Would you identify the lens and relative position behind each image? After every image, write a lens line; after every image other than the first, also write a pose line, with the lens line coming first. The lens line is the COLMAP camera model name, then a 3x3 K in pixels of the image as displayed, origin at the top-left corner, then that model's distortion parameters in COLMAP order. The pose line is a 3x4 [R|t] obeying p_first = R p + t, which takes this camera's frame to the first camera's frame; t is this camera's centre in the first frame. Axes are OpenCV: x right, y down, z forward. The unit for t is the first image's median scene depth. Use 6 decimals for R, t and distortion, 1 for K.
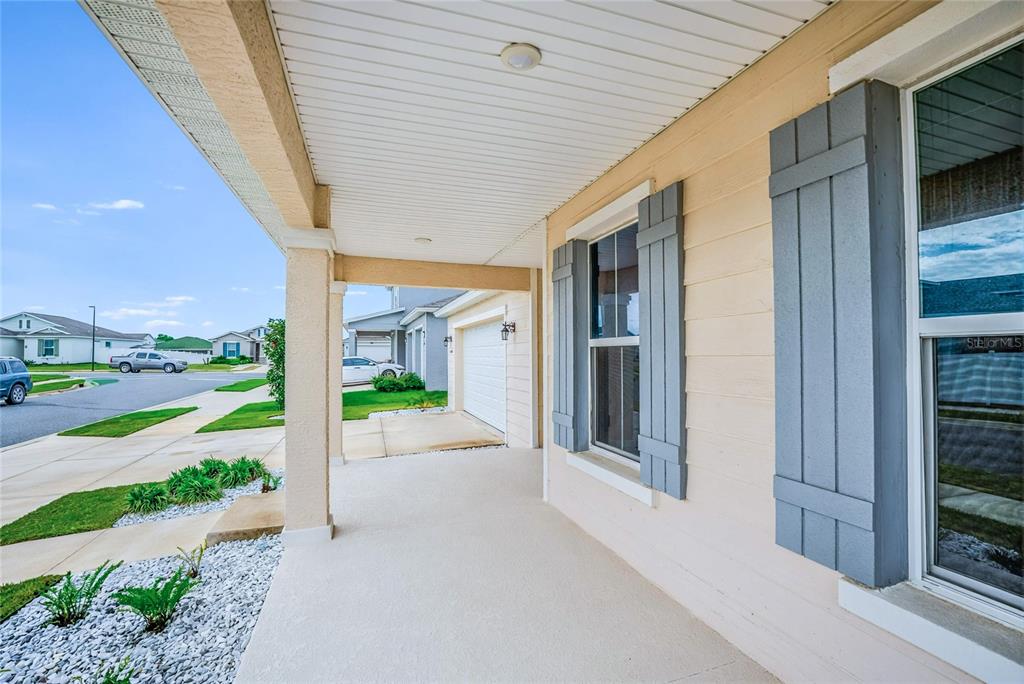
lens RADIAL K [[453.9, 0, 512.0], [0, 453.9, 342.0], [0, 0, 1]] dist [-0.021740, -0.000071]
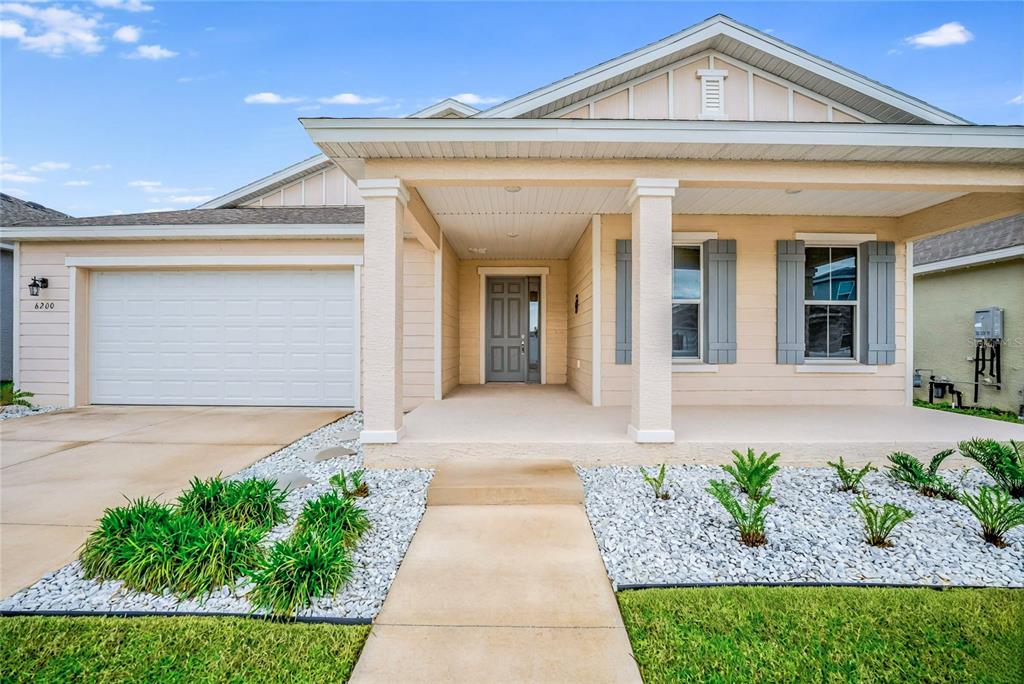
lens RADIAL K [[453.9, 0, 512.0], [0, 453.9, 342.0], [0, 0, 1]] dist [-0.021740, -0.000071]
pose [[0.309868, 0.005083, 0.950766, -1.792848], [-0.026855, 0.999634, 0.003408, 0.181333], [-0.950400, -0.026589, 0.309891, 1.019835]]
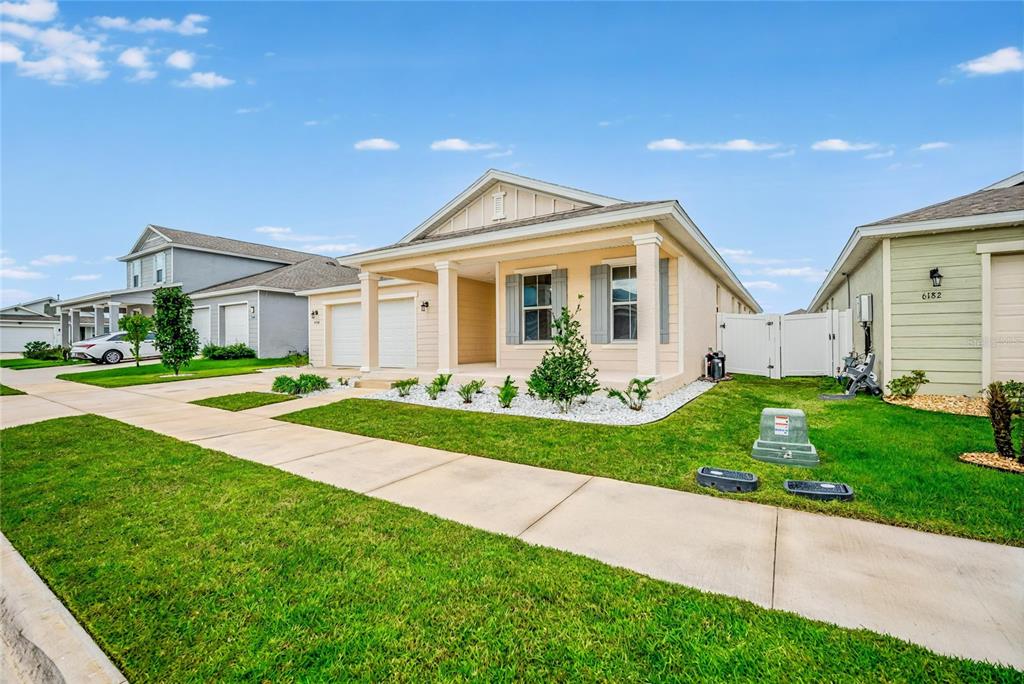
lens RADIAL K [[453.9, 0, 512.0], [0, 453.9, 342.0], [0, 0, 1]] dist [-0.021740, -0.000071]
pose [[0.771904, -0.000173, 0.635739, -2.001625], [-0.010249, 0.999867, 0.012716, 0.207344], [-0.635656, -0.016332, 0.771800, -1.443149]]
